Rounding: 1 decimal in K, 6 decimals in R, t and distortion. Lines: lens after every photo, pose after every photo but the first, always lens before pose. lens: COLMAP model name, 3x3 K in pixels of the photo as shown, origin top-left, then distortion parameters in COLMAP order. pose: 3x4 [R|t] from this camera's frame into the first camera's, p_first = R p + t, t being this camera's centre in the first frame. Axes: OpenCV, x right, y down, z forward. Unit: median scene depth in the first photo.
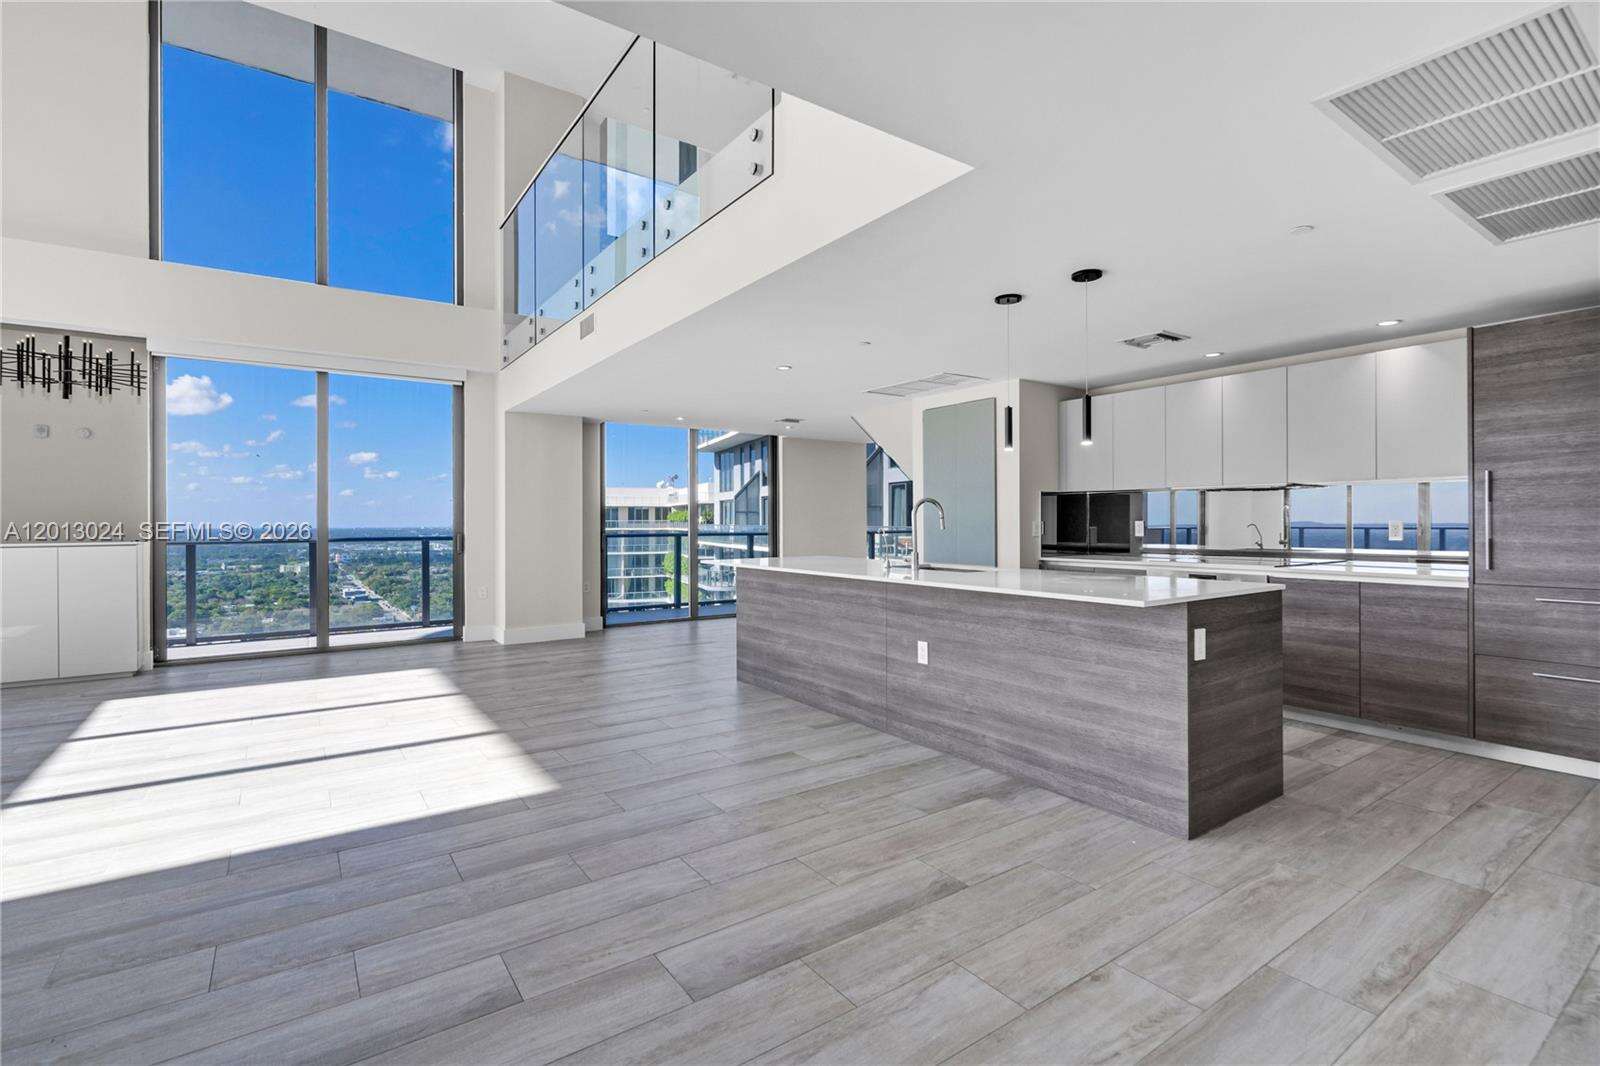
lens RADIAL K [[774.1, 0, 800.0], [0, 774.1, 533.0], [0, 0, 1]] dist [-0.003176, 0.000802]
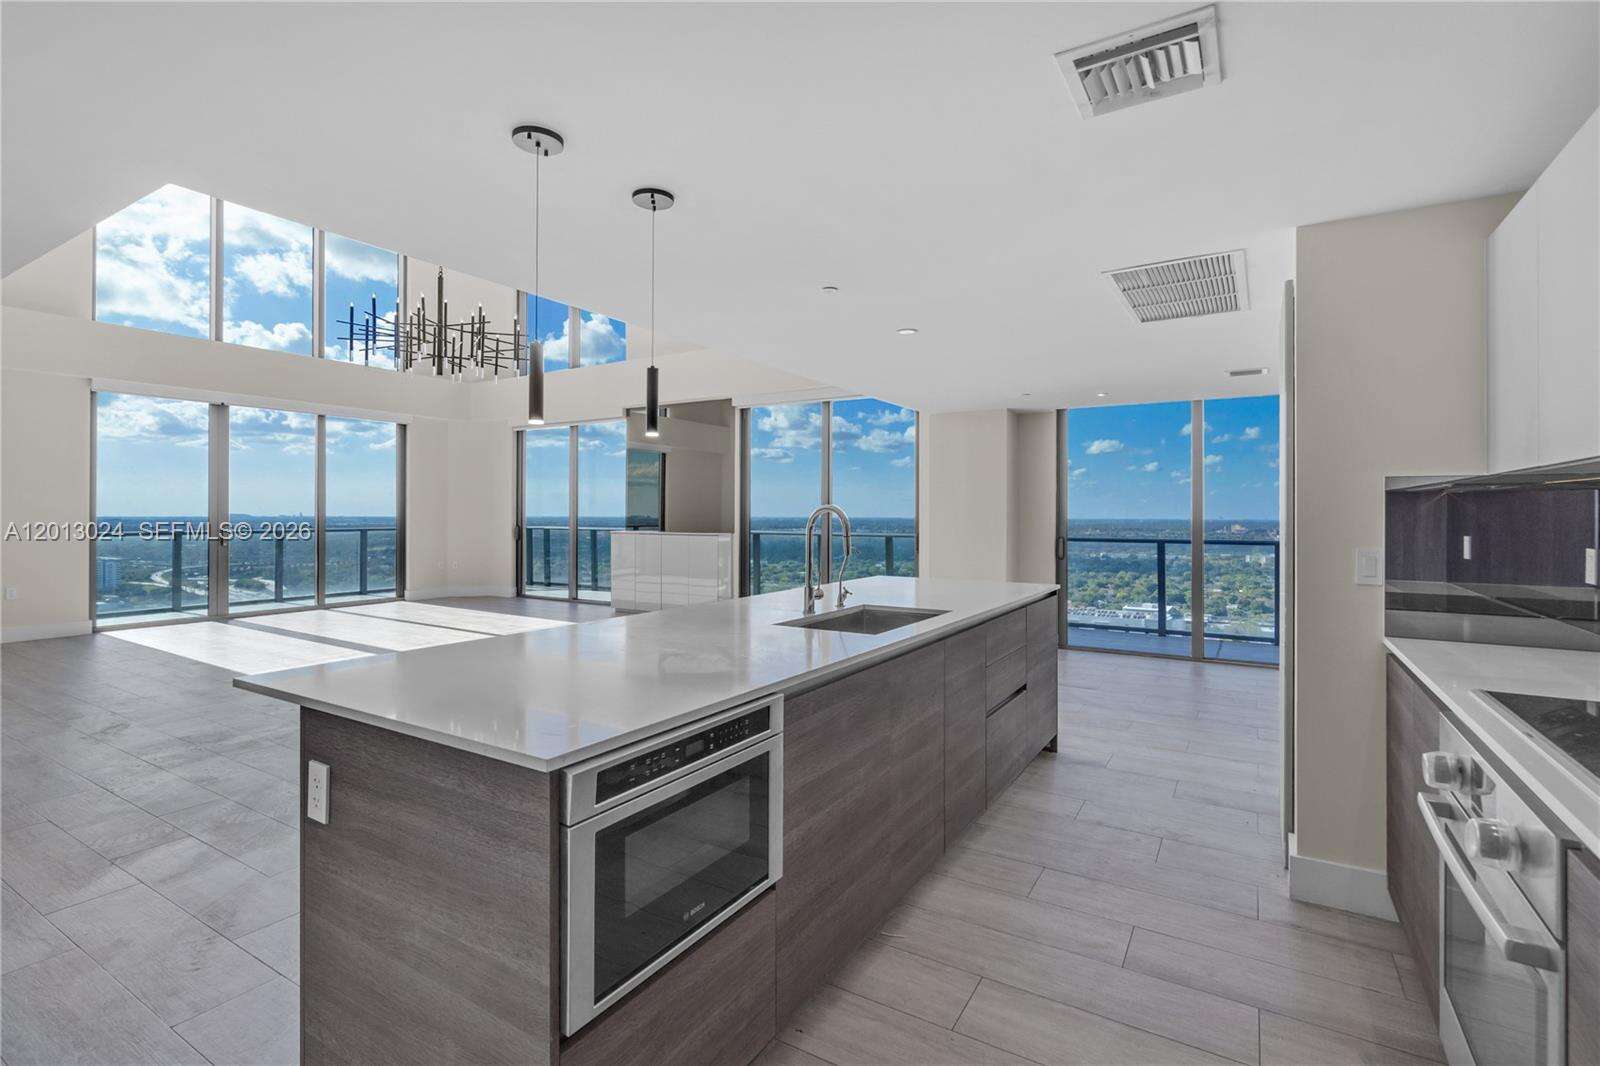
lens RADIAL K [[774.1, 0, 800.0], [0, 774.1, 533.0], [0, 0, 1]] dist [-0.003176, 0.000802]
pose [[0.372347, 0.028879, -0.927644, 0.442310], [-0.016355, 0.999565, 0.024554, -0.023014], [0.927950, 0.006029, 0.372657, 0.429322]]
